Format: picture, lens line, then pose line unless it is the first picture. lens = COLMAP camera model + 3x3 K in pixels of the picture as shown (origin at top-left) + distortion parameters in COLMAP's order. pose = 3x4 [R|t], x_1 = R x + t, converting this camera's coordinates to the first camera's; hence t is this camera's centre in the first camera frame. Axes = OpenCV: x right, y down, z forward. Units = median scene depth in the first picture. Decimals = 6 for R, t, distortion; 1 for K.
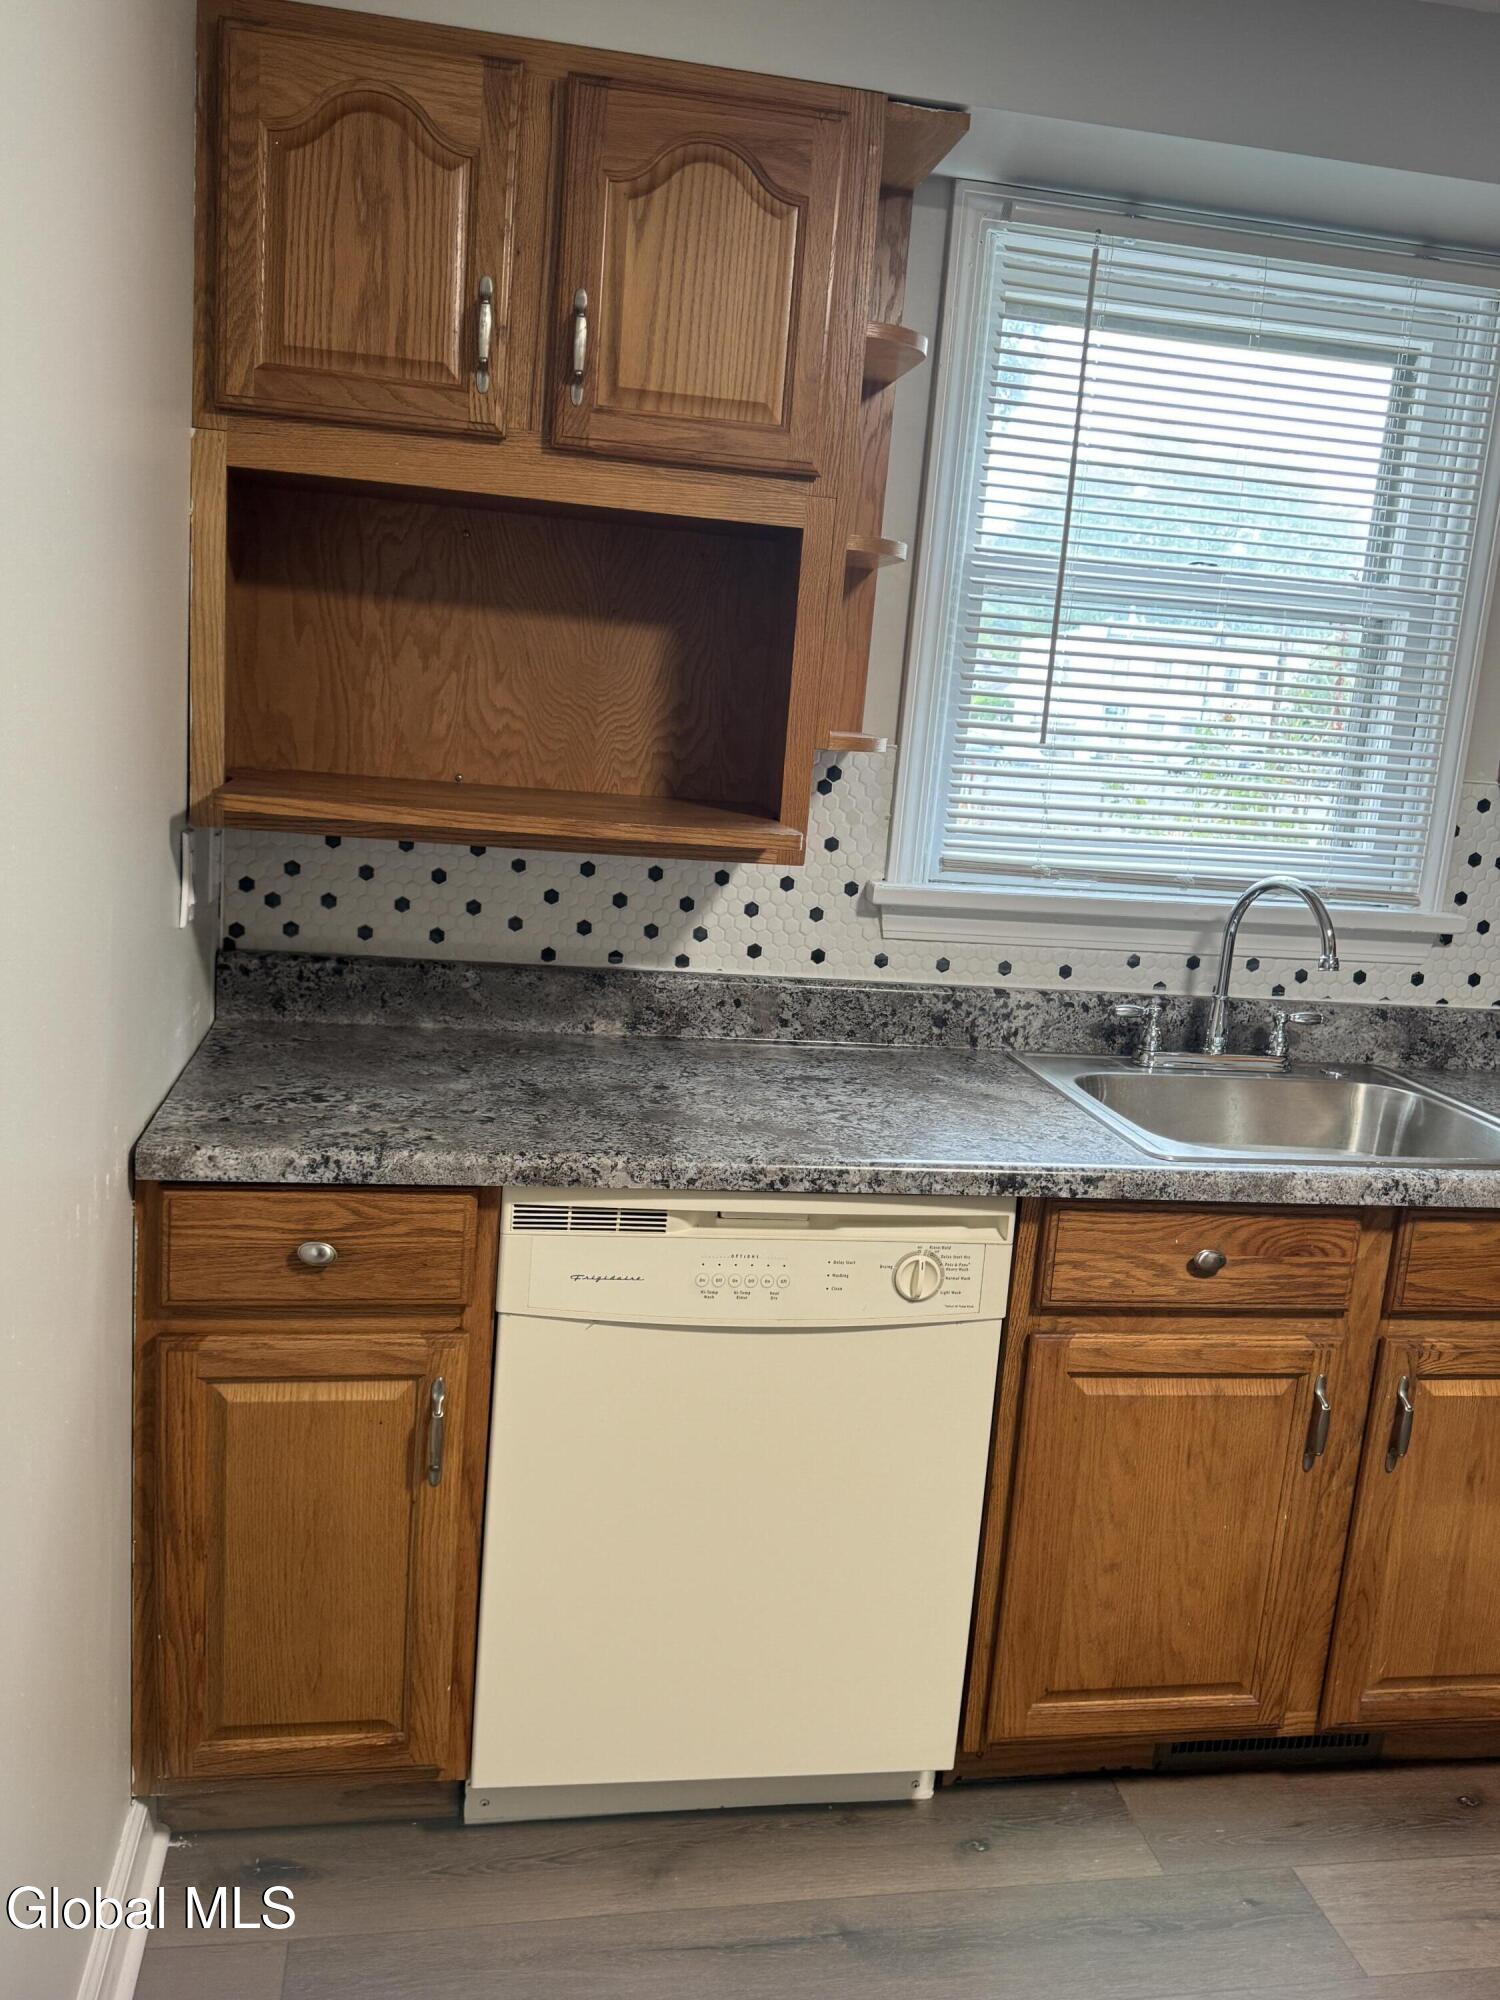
lens RADIAL K [[1592.1, 0, 750.0], [0, 1592.1, 1000.0], [0, 0, 1]] dist [0.153861, -0.296978]
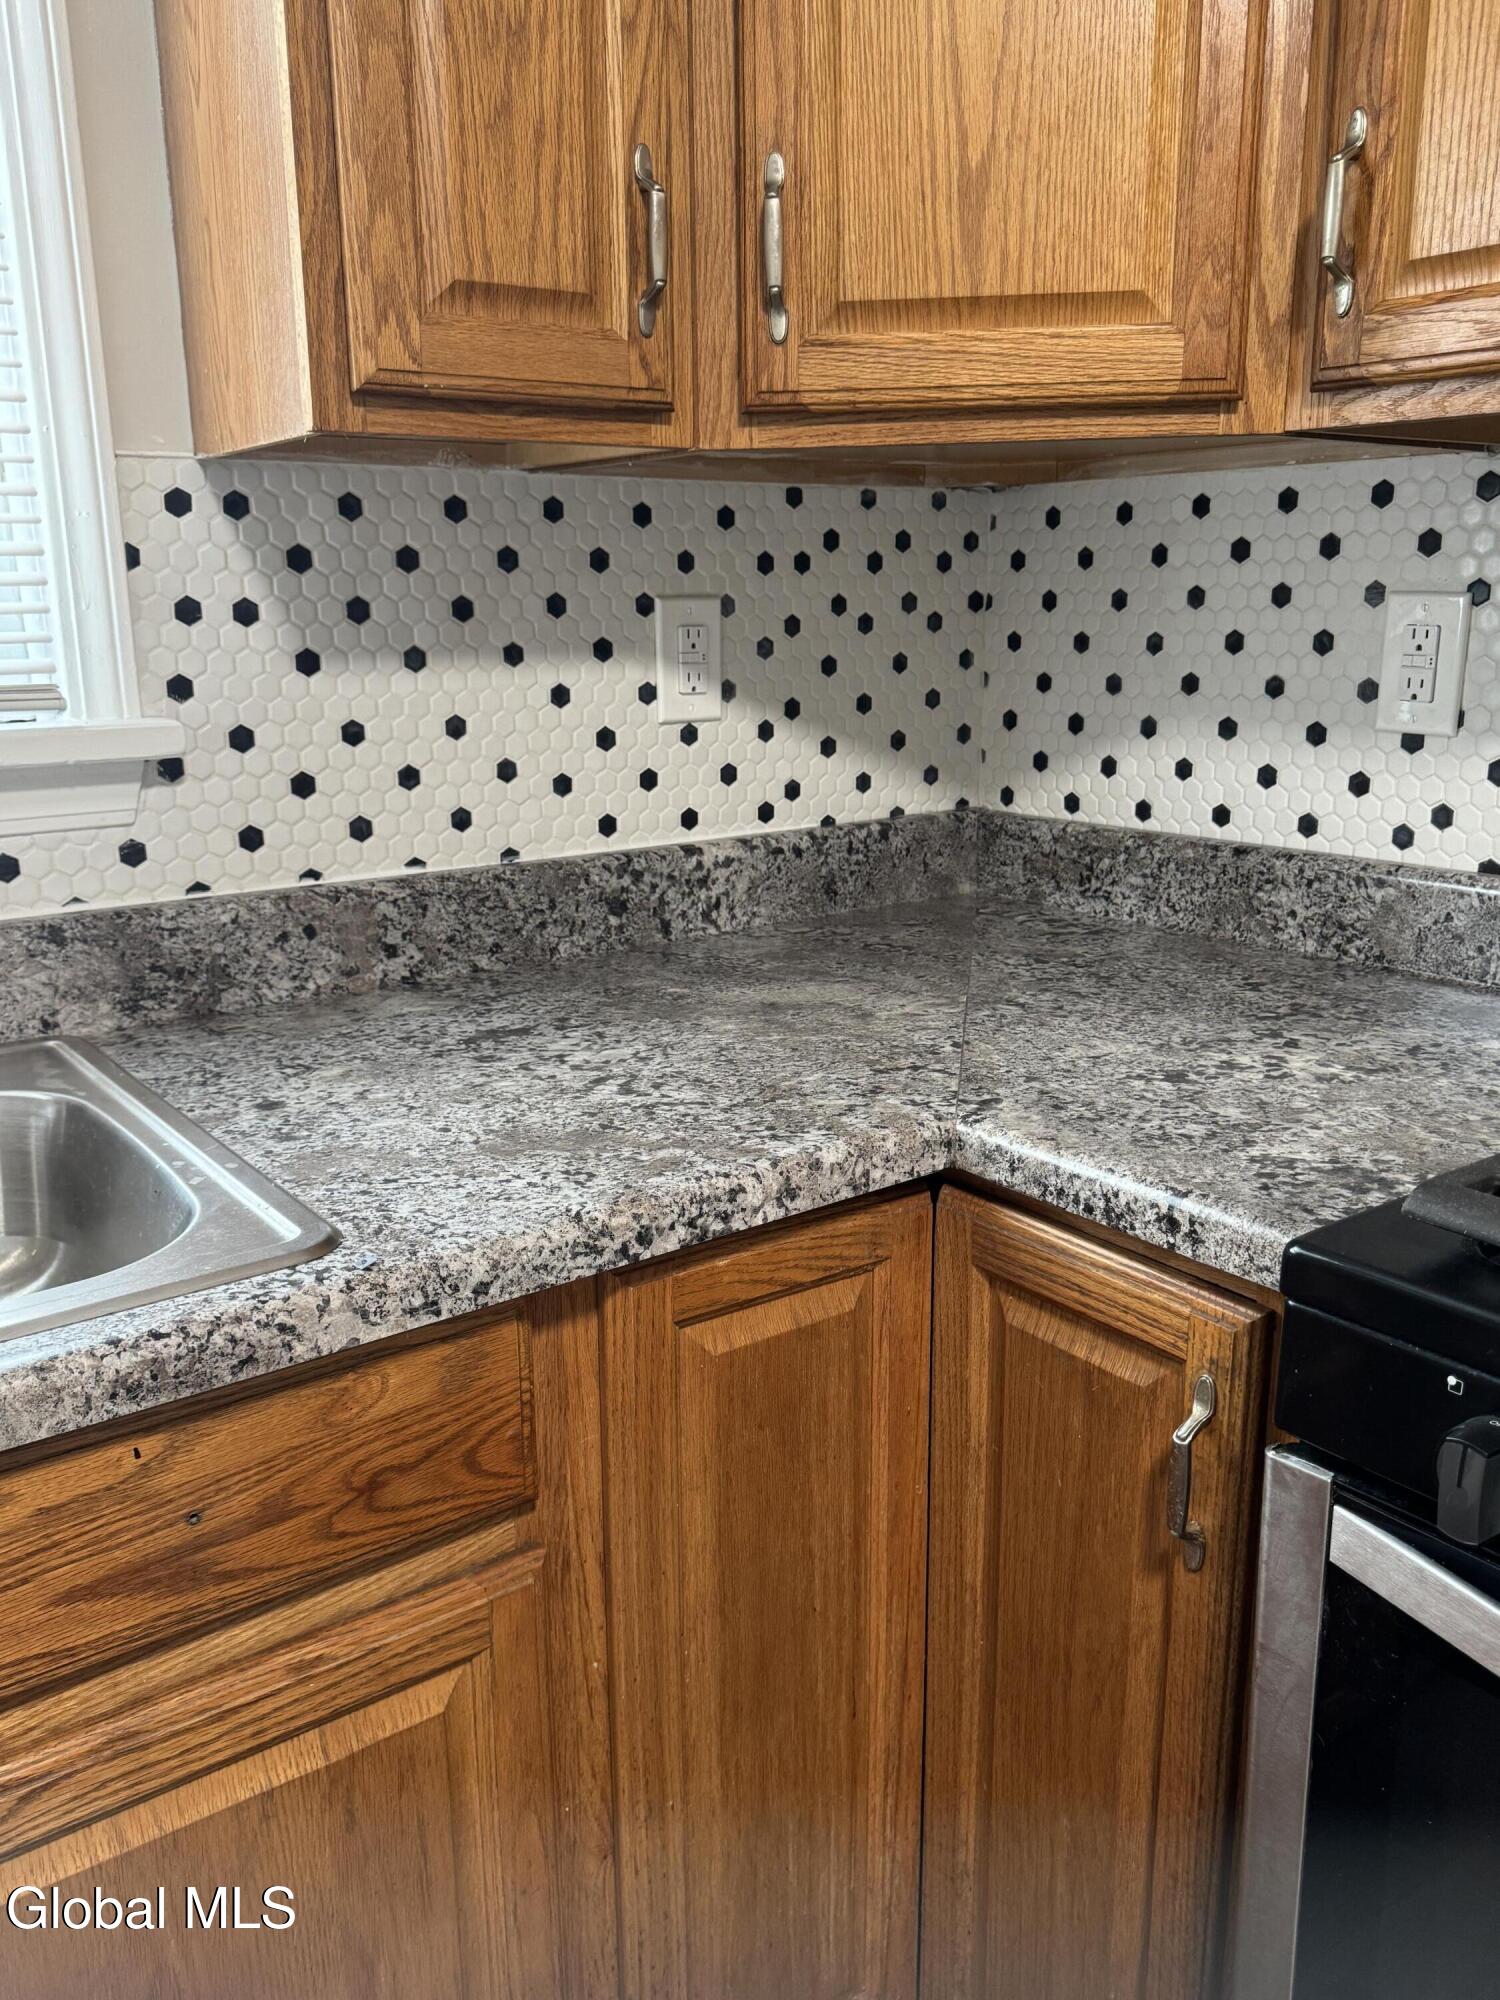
lens RADIAL K [[1592.1, 0, 750.0], [0, 1592.1, 1000.0], [0, 0, 1]] dist [0.153861, -0.296978]
pose [[0.894788, -0.192113, 0.403047, 0.373466], [0.162364, 0.980902, 0.107091, 0.009860], [-0.415923, -0.030383, 0.908892, 0.447409]]
